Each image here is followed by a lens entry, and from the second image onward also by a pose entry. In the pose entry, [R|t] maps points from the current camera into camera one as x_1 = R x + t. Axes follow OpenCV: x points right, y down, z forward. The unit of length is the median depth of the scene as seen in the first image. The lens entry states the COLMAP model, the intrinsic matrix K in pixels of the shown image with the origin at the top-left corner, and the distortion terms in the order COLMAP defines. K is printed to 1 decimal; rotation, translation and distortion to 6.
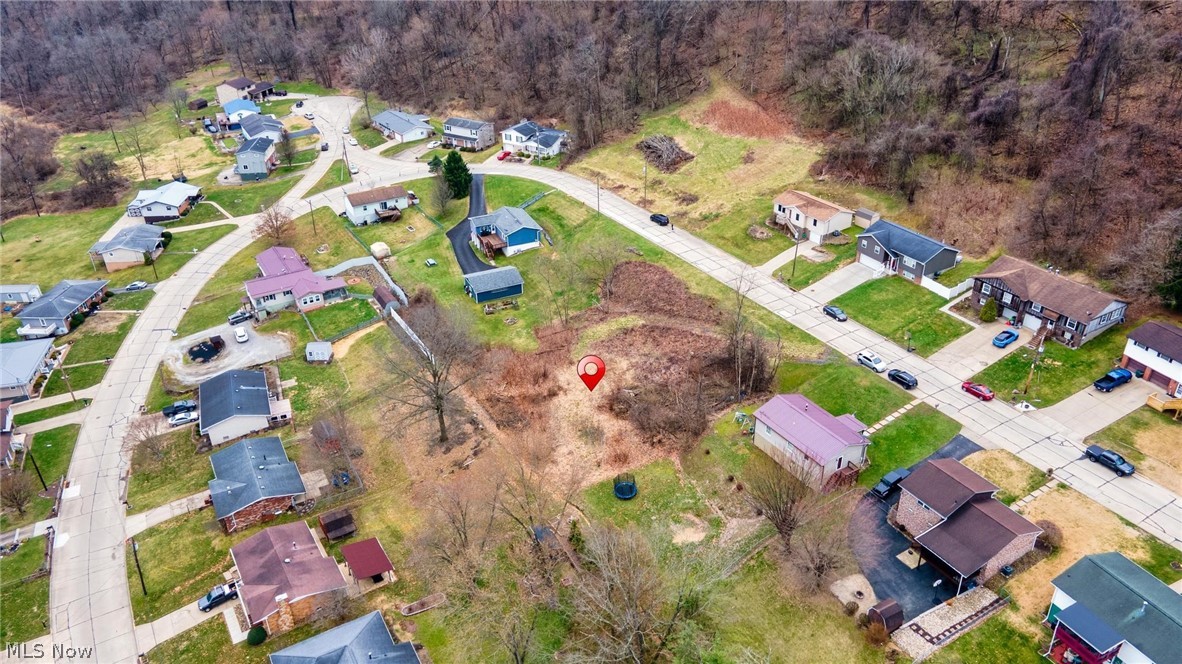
lens RADIAL K [[858.5, 0, 588.5], [0, 858.5, 329.7], [0, 0, 1]] dist [0.025490, 0.041702]
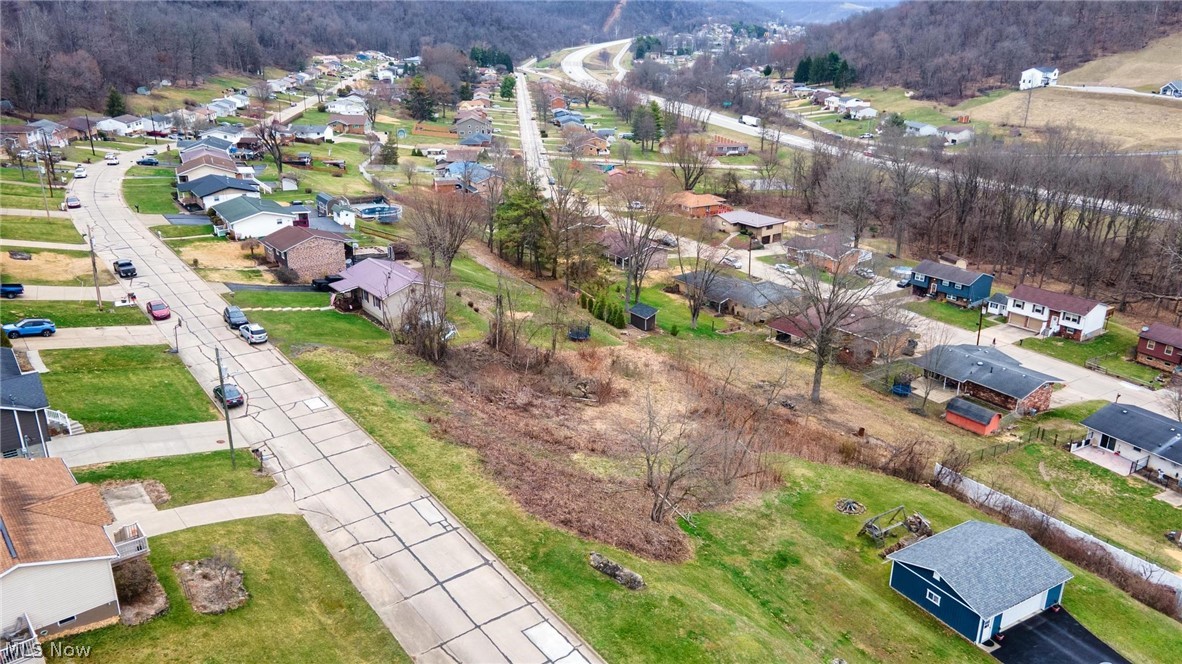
lens RADIAL K [[858.5, 0, 588.5], [0, 858.5, 329.7], [0, 0, 1]] dist [0.025490, 0.041702]
pose [[-0.993555, 0.046019, -0.103593, 0.098332], [-0.050380, 0.639396, 0.767226, -0.426121], [0.101544, 0.767499, -0.632956, 1.182152]]
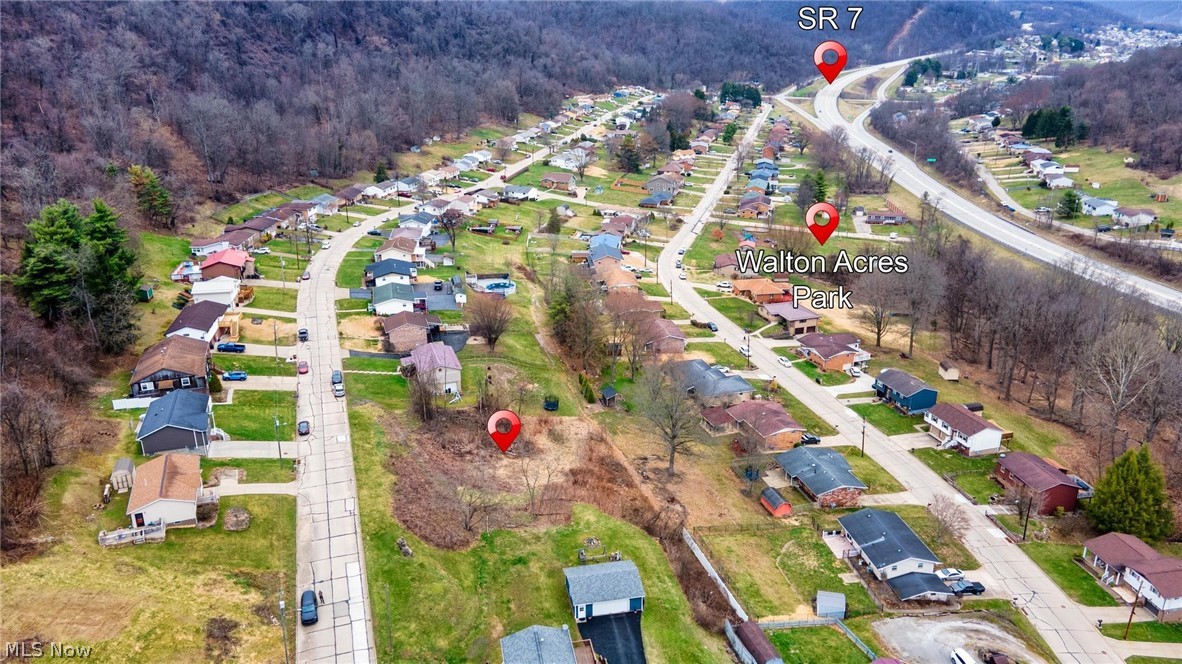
lens RADIAL K [[861.1, 0, 589.7], [0, 861.1, 321.3], [0, 0, 1]] dist [0.040242, 0.004975]
pose [[-0.974604, -0.055665, 0.216906, -0.252609], [0.129563, 0.649861, 0.748929, -0.762793], [-0.182648, 0.758012, -0.626145, 1.329026]]
